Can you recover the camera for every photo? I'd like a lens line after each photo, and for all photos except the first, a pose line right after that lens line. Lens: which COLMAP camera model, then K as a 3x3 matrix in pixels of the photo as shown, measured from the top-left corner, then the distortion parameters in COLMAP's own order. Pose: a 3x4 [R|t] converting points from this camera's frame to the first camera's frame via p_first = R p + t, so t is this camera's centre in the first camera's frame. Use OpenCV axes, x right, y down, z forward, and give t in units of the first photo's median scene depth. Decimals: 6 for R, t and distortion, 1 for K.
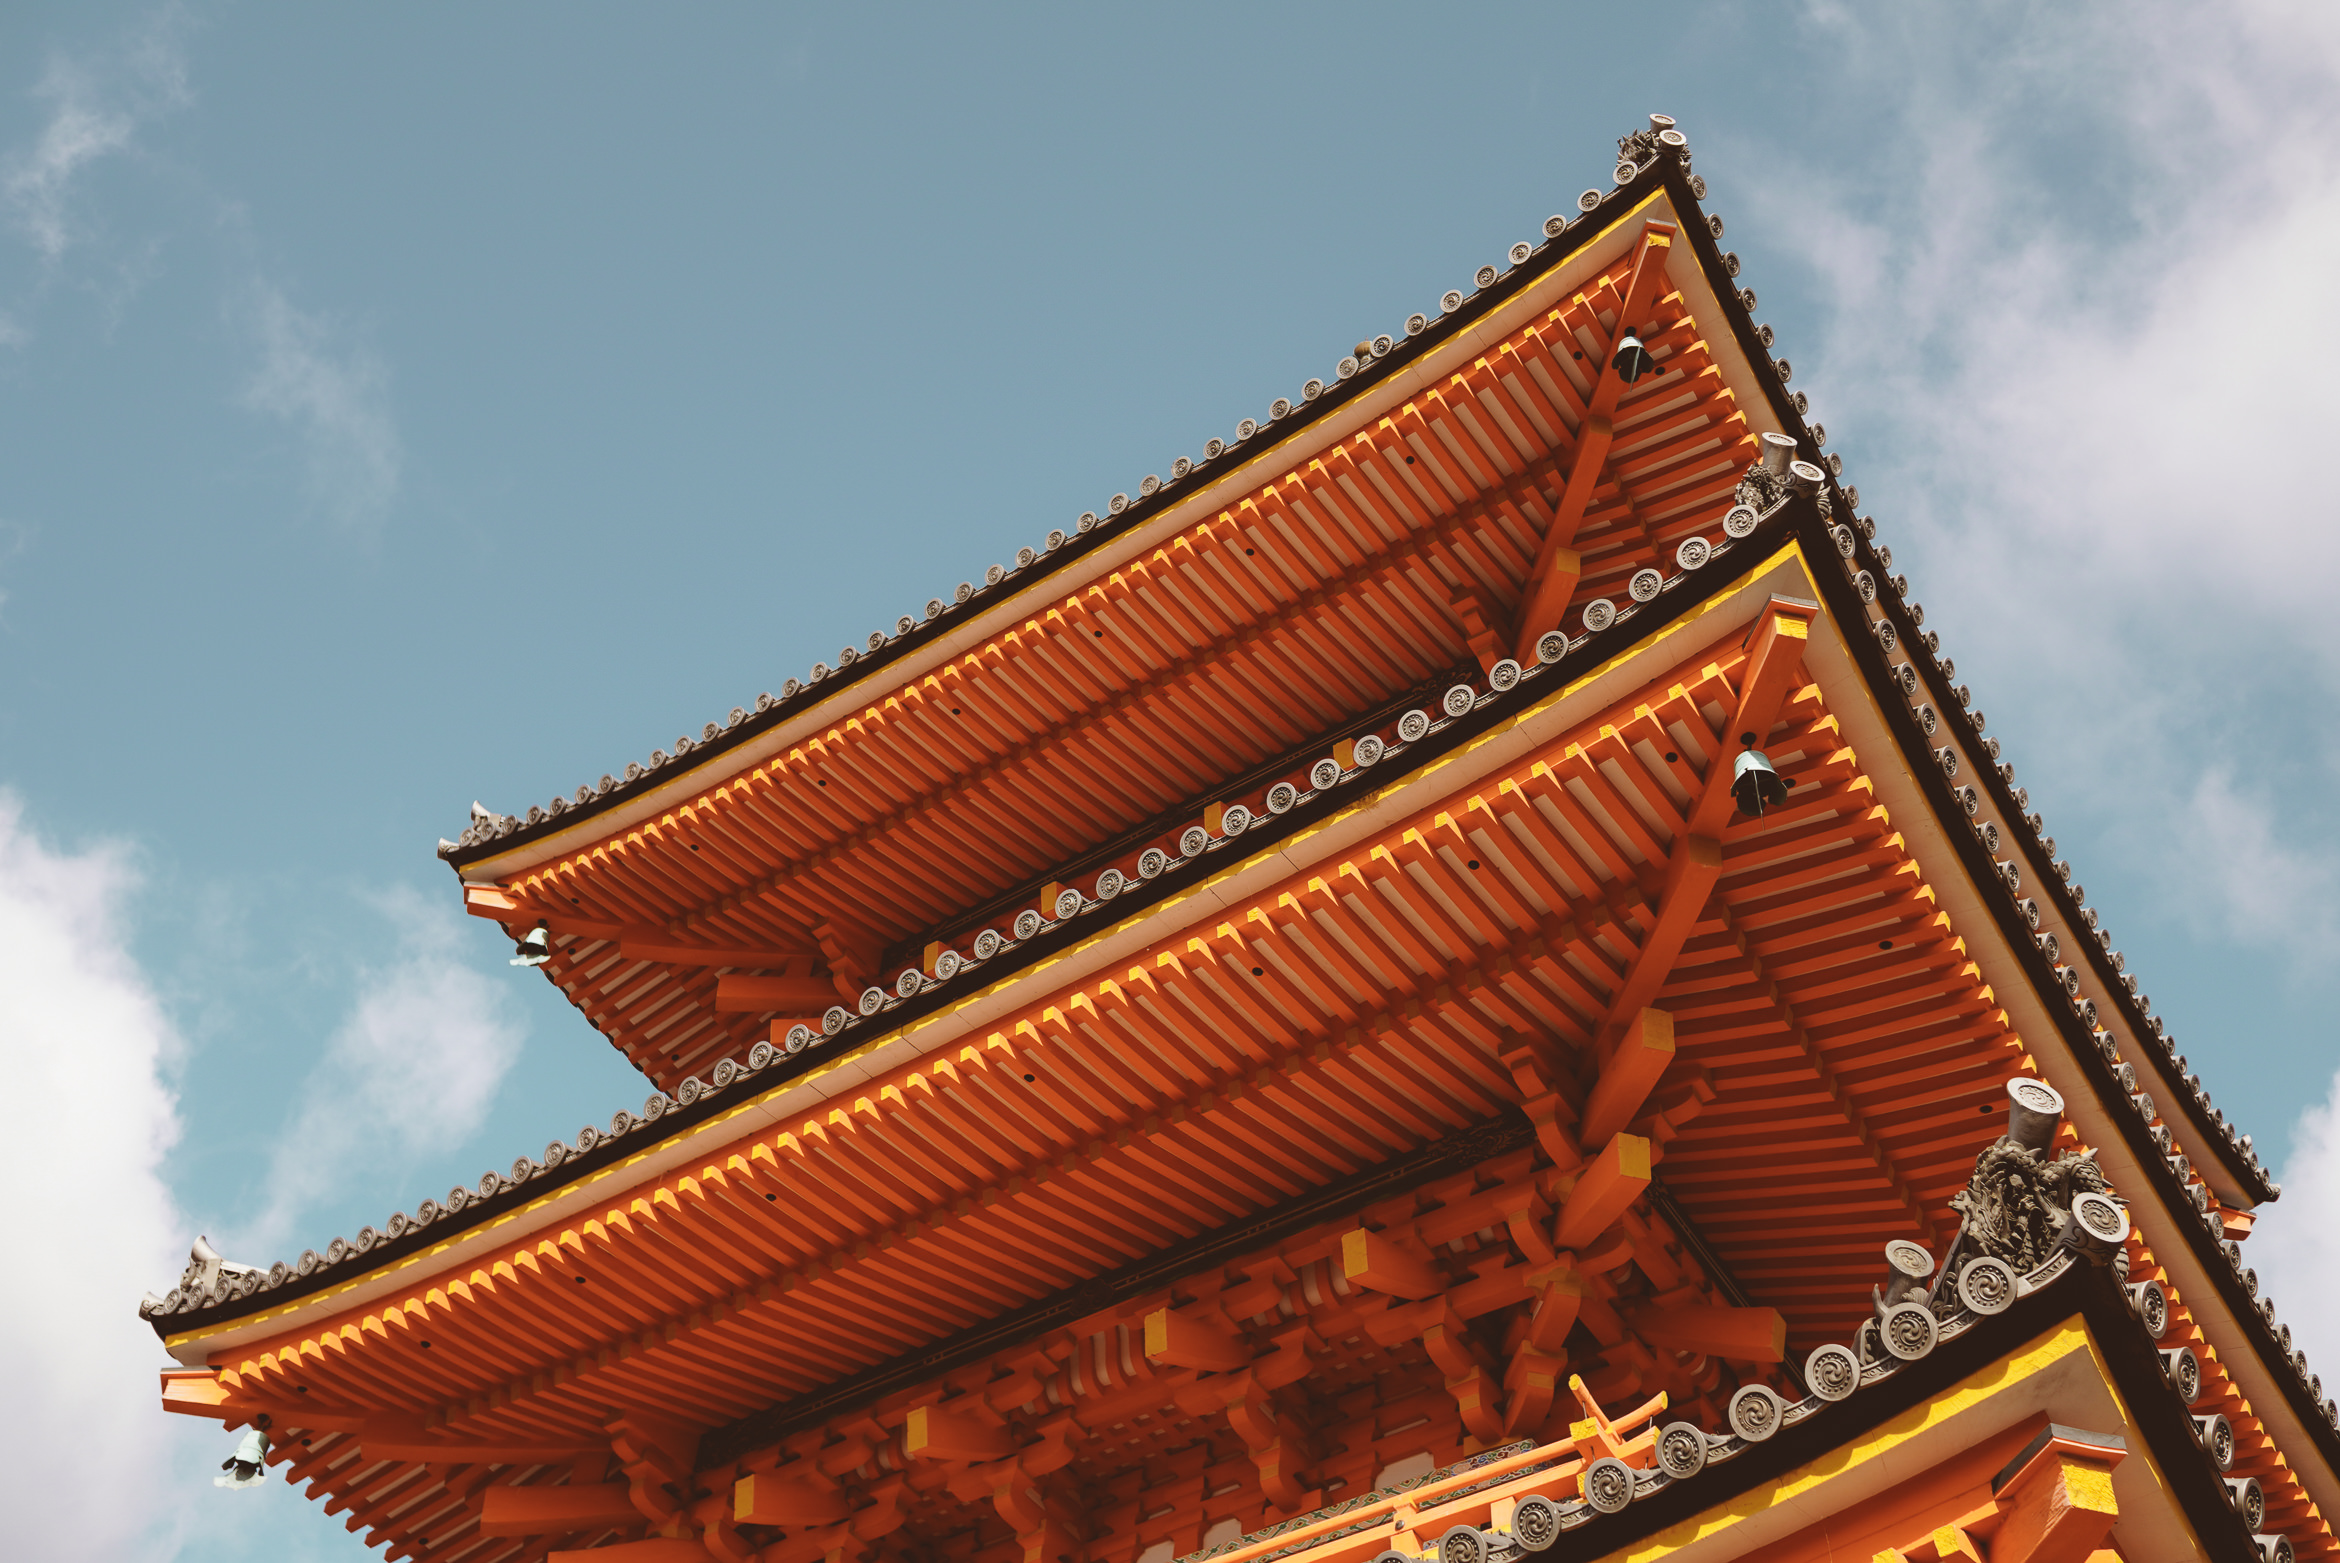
lens RADIAL K [[2347.4, 0, 1186.0], [0, 2347.4, 784.3], [0, 0, 1]] dist [-0.015451, 0.168358]
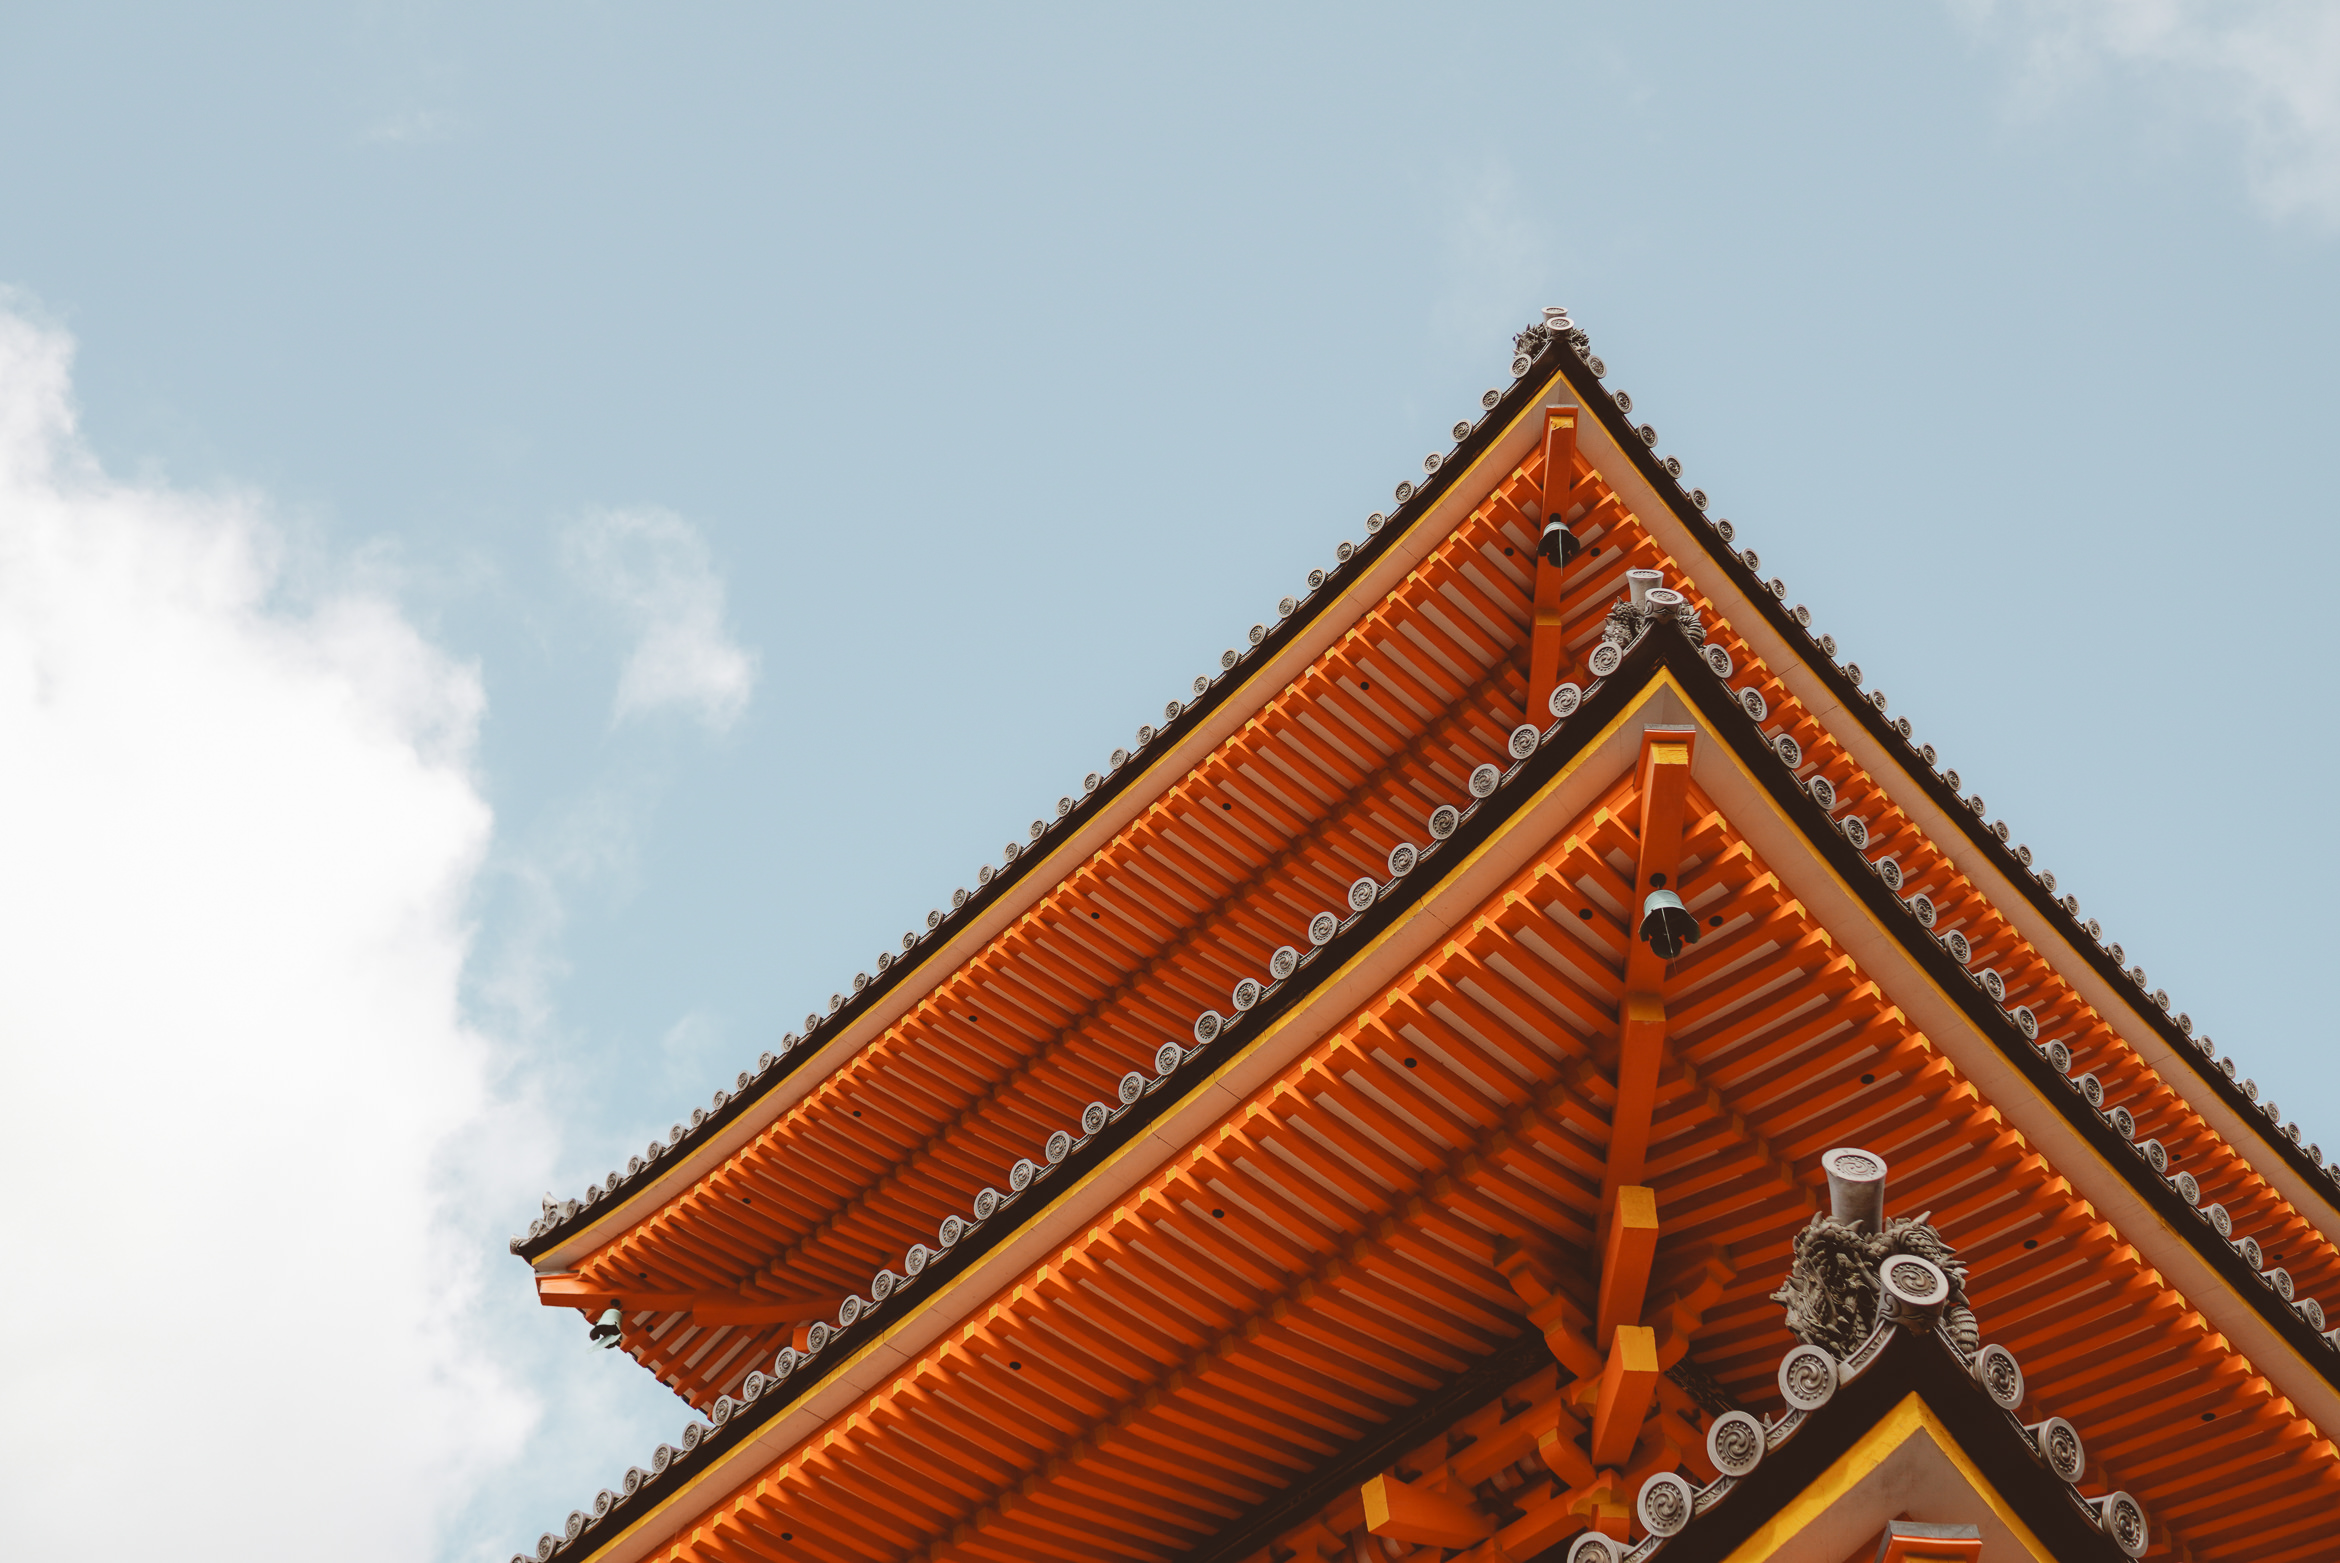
lens RADIAL K [[2347.4, 0, 1186.0], [0, 2347.4, 784.3], [0, 0, 1]] dist [-0.015451, 0.168358]
pose [[0.981899, -0.169109, -0.085297, 0.123715], [0.154775, 0.975986, -0.153281, 0.051908], [0.109170, 0.137305, 0.984494, 0.035566]]
